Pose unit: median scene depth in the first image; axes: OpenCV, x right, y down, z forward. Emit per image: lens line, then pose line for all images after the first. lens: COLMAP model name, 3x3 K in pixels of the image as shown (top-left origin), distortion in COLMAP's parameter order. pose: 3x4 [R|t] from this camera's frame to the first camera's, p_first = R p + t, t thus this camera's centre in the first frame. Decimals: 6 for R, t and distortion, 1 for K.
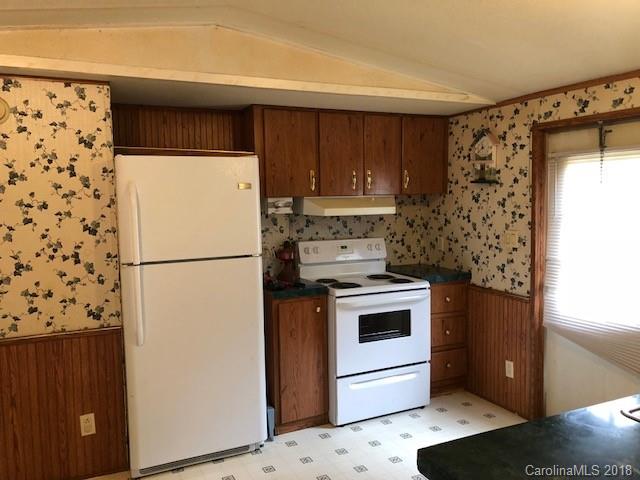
lens RADIAL K [[515.7, 0, 319.2], [0, 515.7, 239.2], [0, 0, 1]] dist [0.020941, -0.030529]
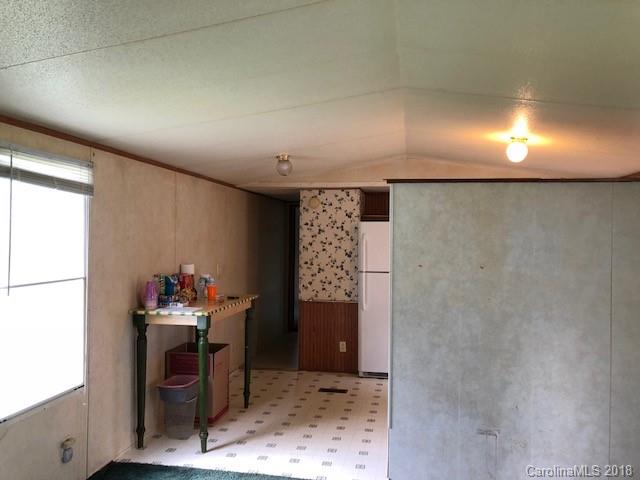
lens RADIAL K [[515.7, 0, 320.3], [0, 515.7, 238.8], [0, 0, 1]] dist [0.020941, -0.030529]
pose [[0.808443, 0.029682, -0.587825, 0.664992], [-0.070107, 0.996474, -0.046103, 0.020046], [0.584384, 0.078482, 0.807673, -0.748481]]
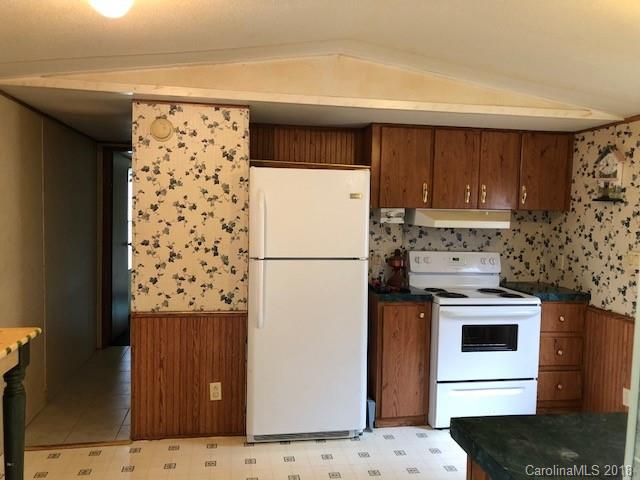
lens RADIAL K [[515.7, 0, 318.9], [0, 515.7, 241.7], [0, 0, 1]] dist [0.020941, -0.030529]
pose [[0.962421, 0.053270, -0.266285, 0.075521], [-0.059437, 0.998117, -0.015150, 0.016663], [0.264976, 0.030408, 0.963775, -0.089929]]
